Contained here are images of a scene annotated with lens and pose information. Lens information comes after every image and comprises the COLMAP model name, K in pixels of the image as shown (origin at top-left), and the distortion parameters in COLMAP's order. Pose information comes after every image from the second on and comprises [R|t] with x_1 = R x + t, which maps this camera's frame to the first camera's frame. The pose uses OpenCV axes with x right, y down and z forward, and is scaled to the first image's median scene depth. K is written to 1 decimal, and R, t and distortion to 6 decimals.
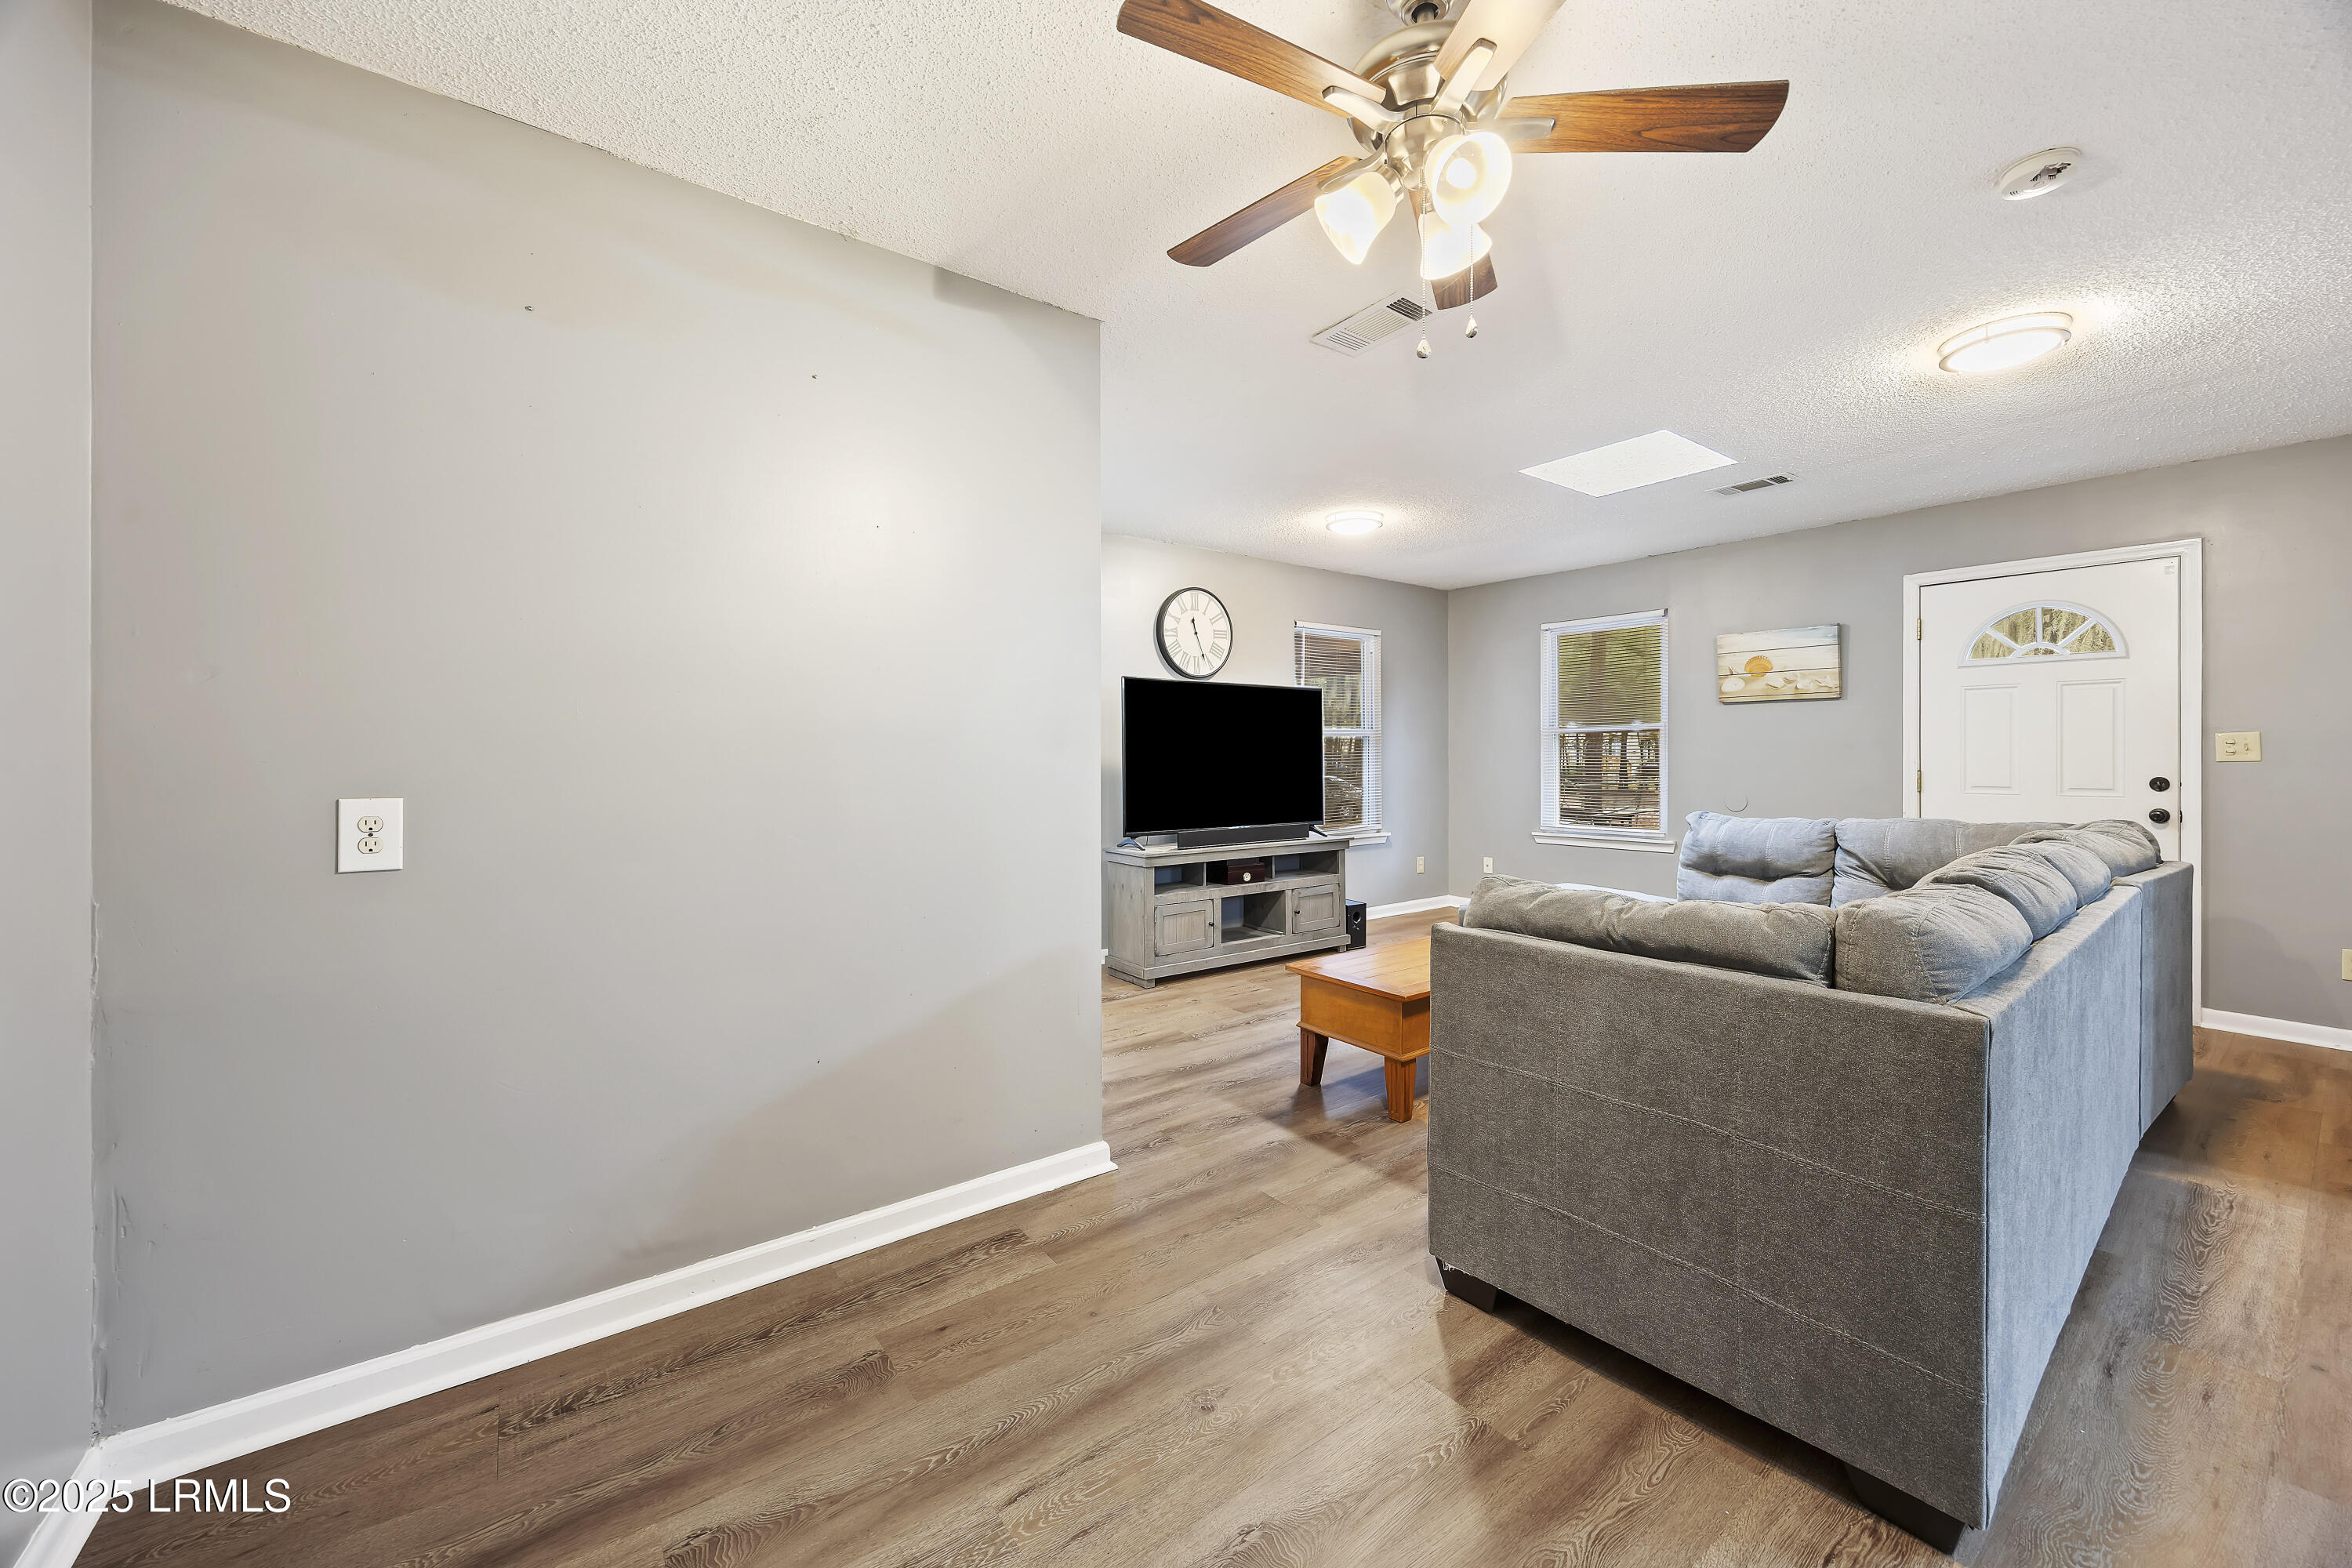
lens RADIAL K [[912.5, 0, 1178.2], [0, 912.5, 753.9], [0, 0, 1]] dist [-0.000769, 0.000134]
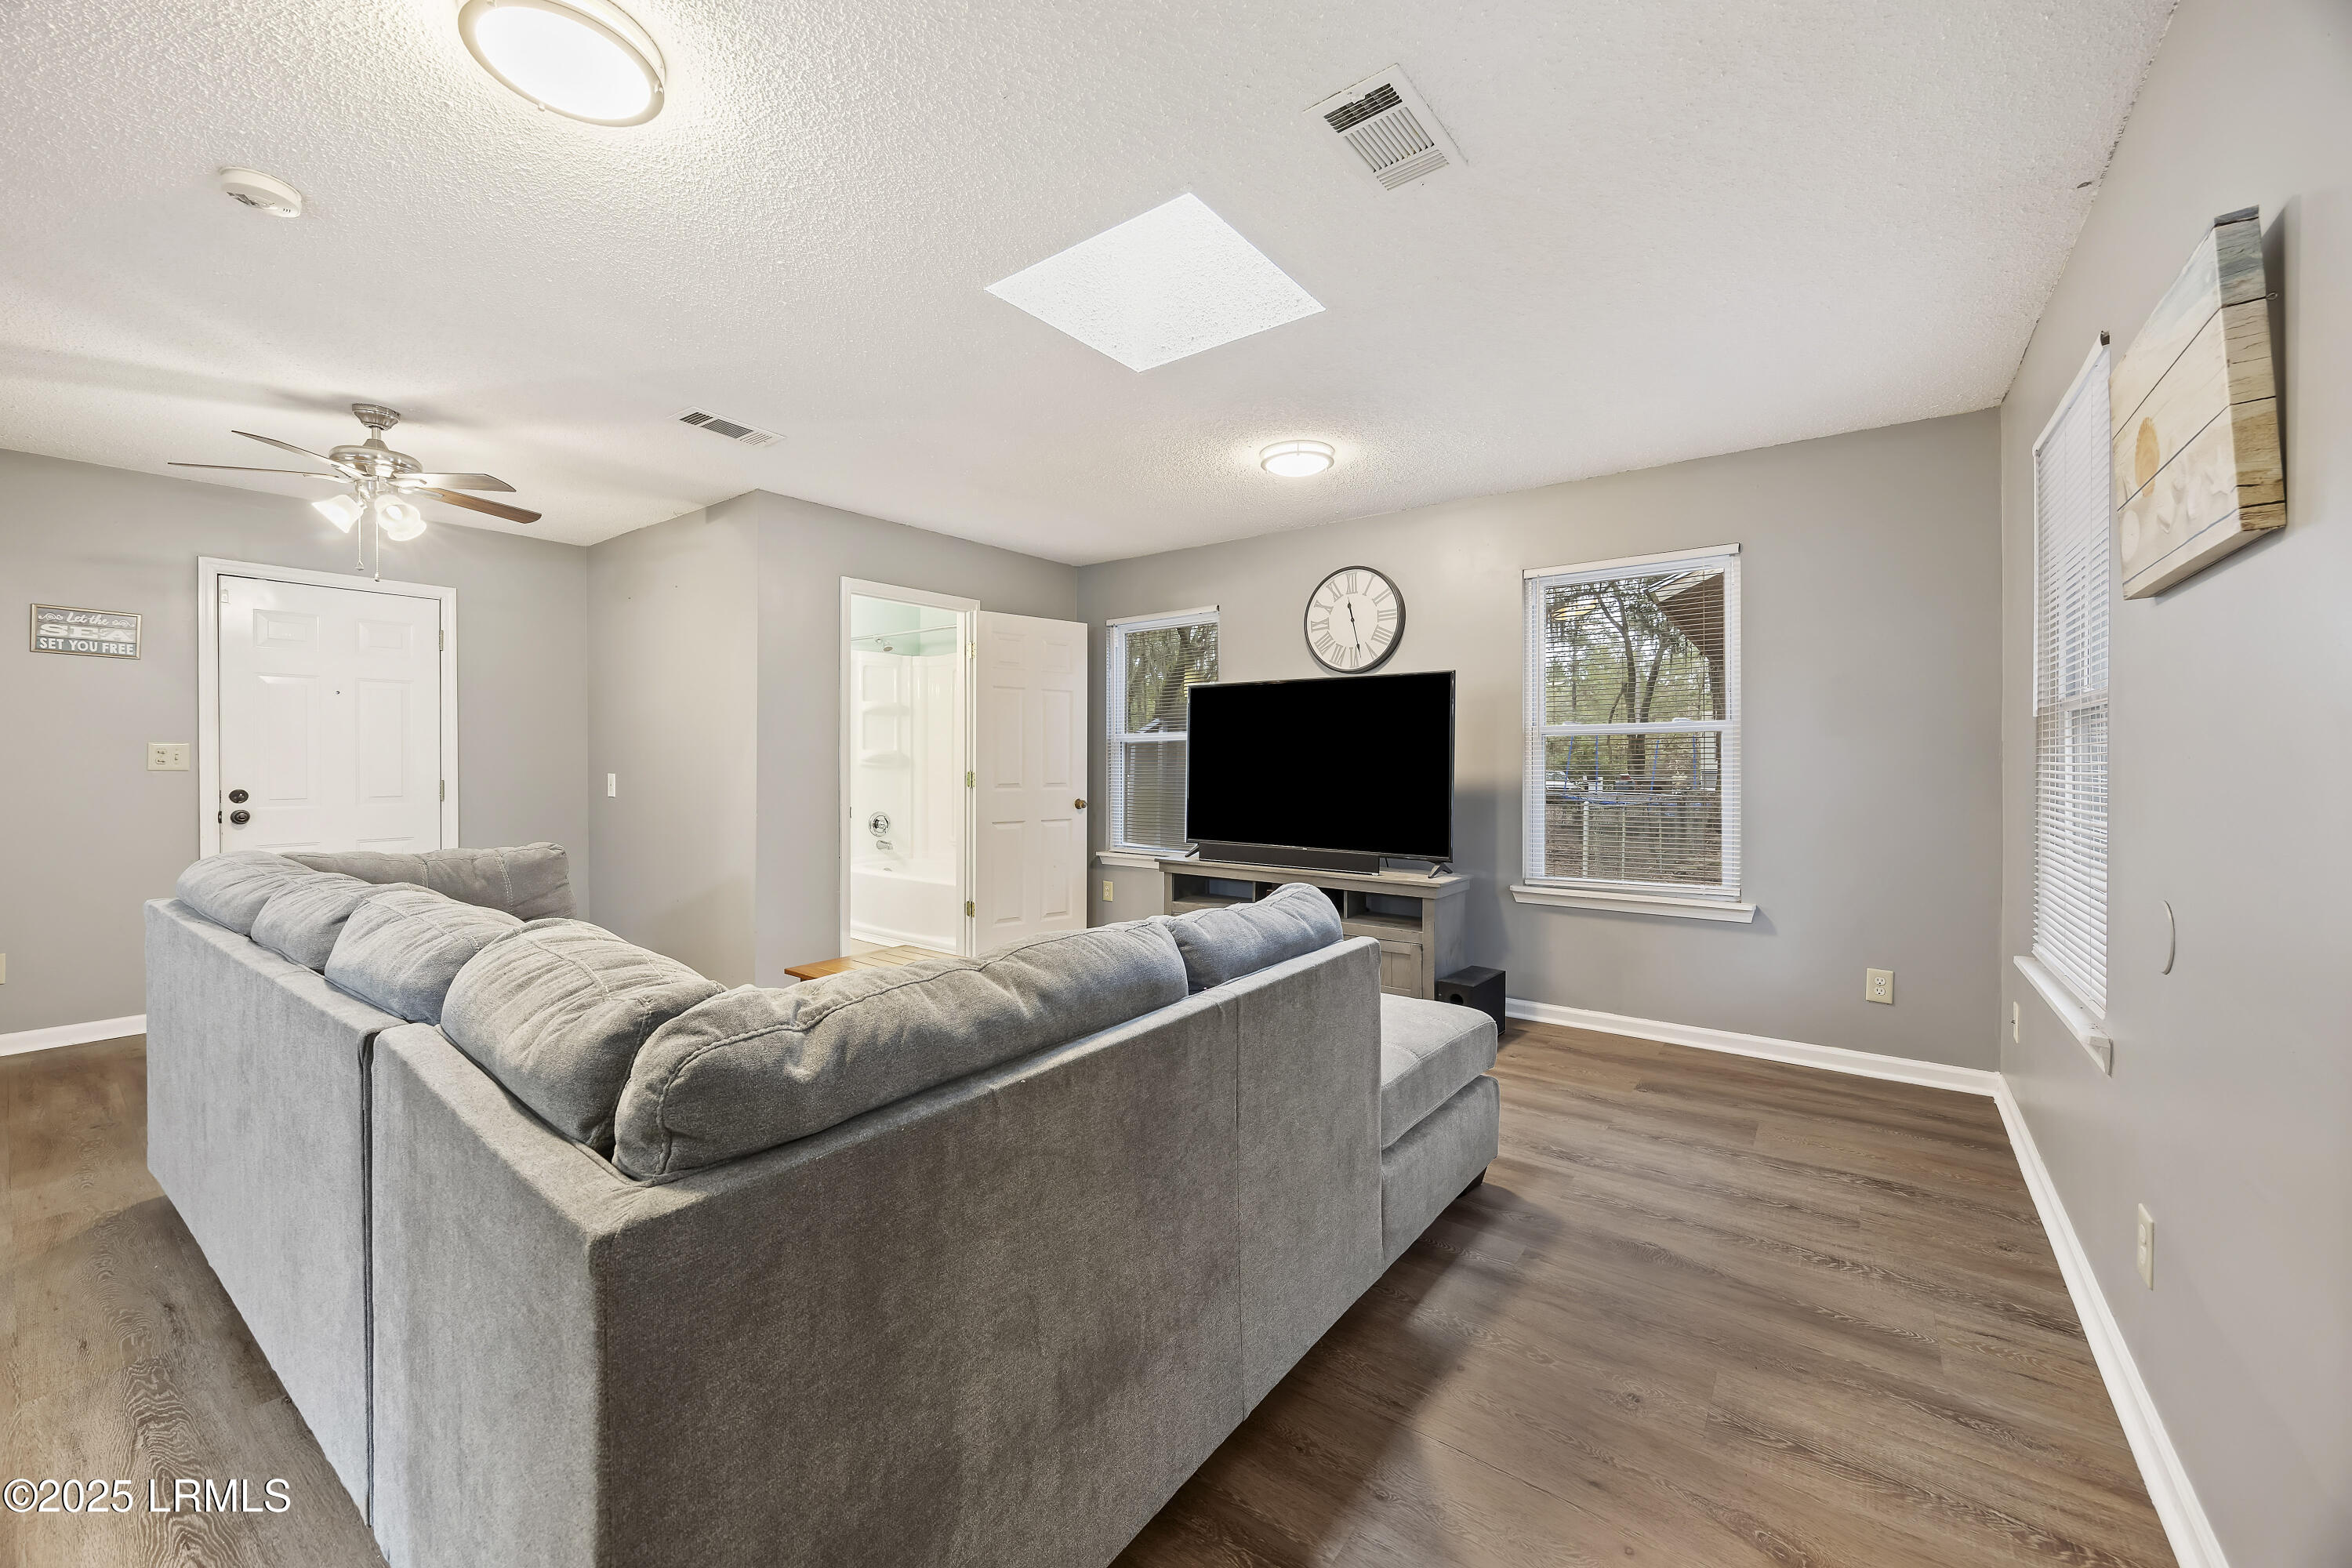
lens RADIAL K [[899.8, 0, 1184.1], [0, 899.8, 765.0], [0, 0, 1]] dist [-0.002788, 0.000330]
pose [[0.273678, 0.009924, -0.961770, 0.835515], [-0.001692, 0.999950, 0.009837, -0.004923], [0.961820, -0.001065, 0.273681, 0.655605]]
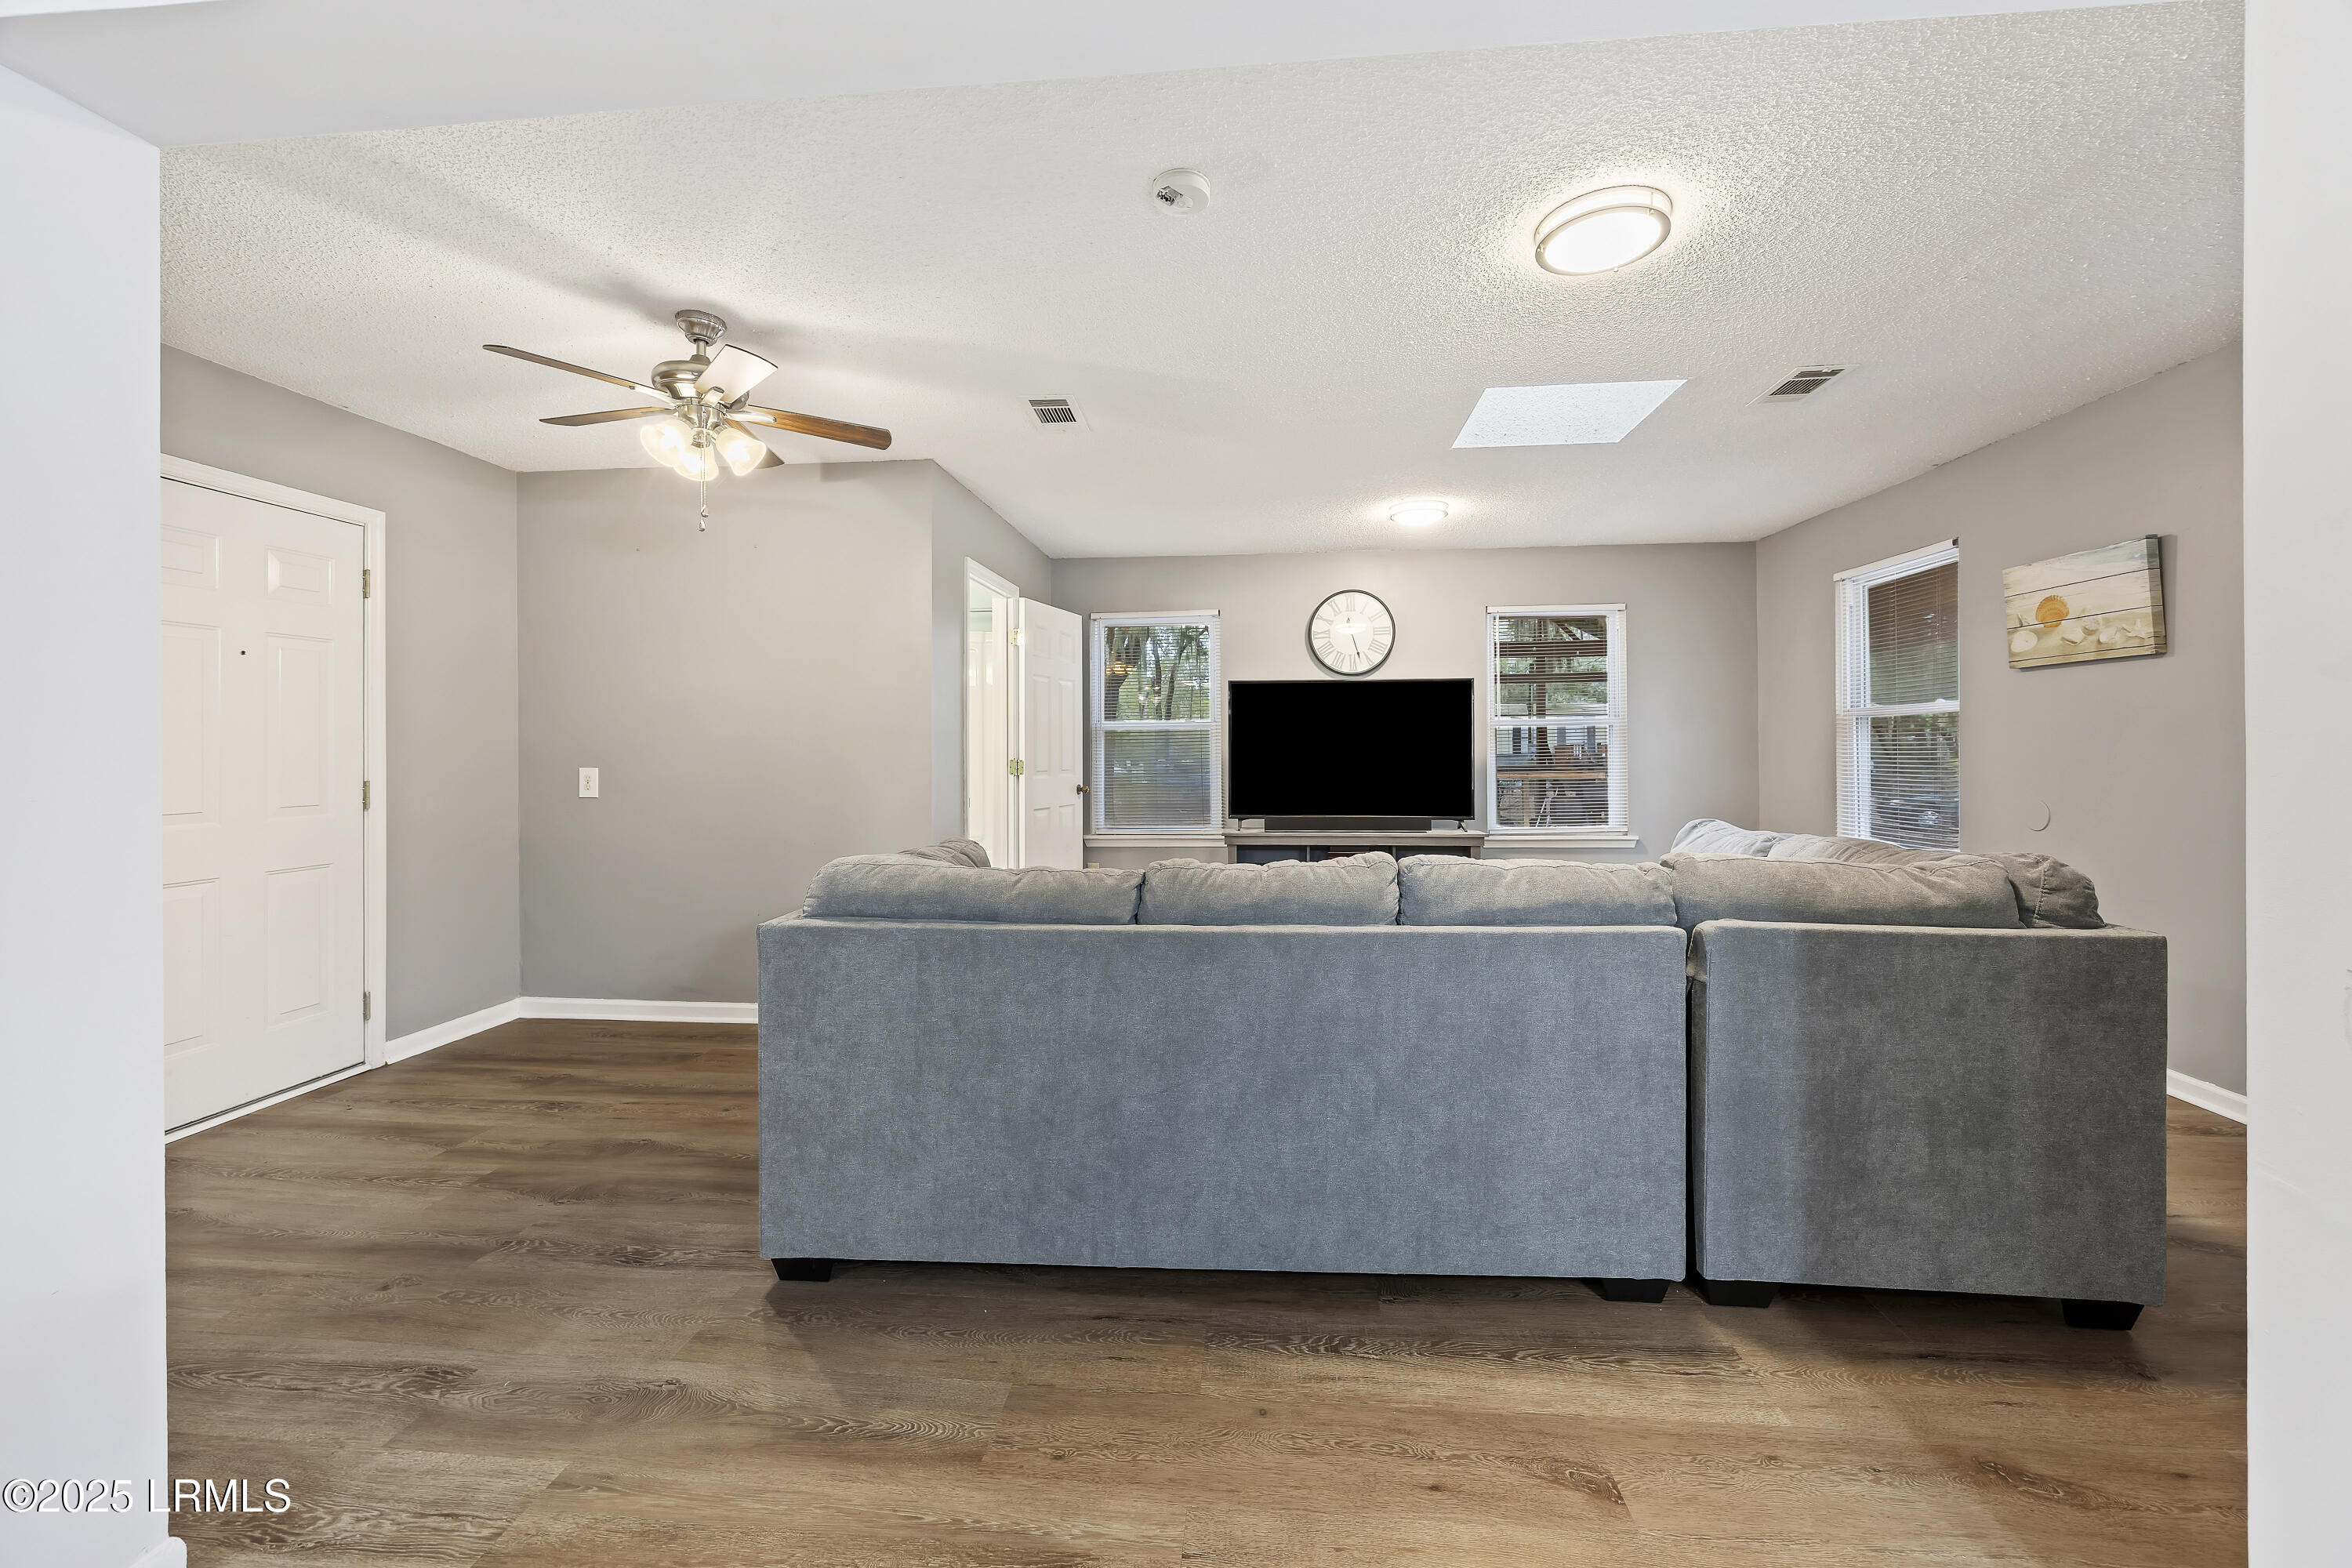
lens RADIAL K [[911.4, 0, 1186.4], [0, 911.4, 746.8], [0, 0, 1]] dist [0.000233, -0.000087]
pose [[0.736476, -0.001667, -0.676462, 0.632713], [0.003698, 0.999992, 0.001562, -0.001850], [0.676454, -0.003652, 0.736476, 0.092751]]
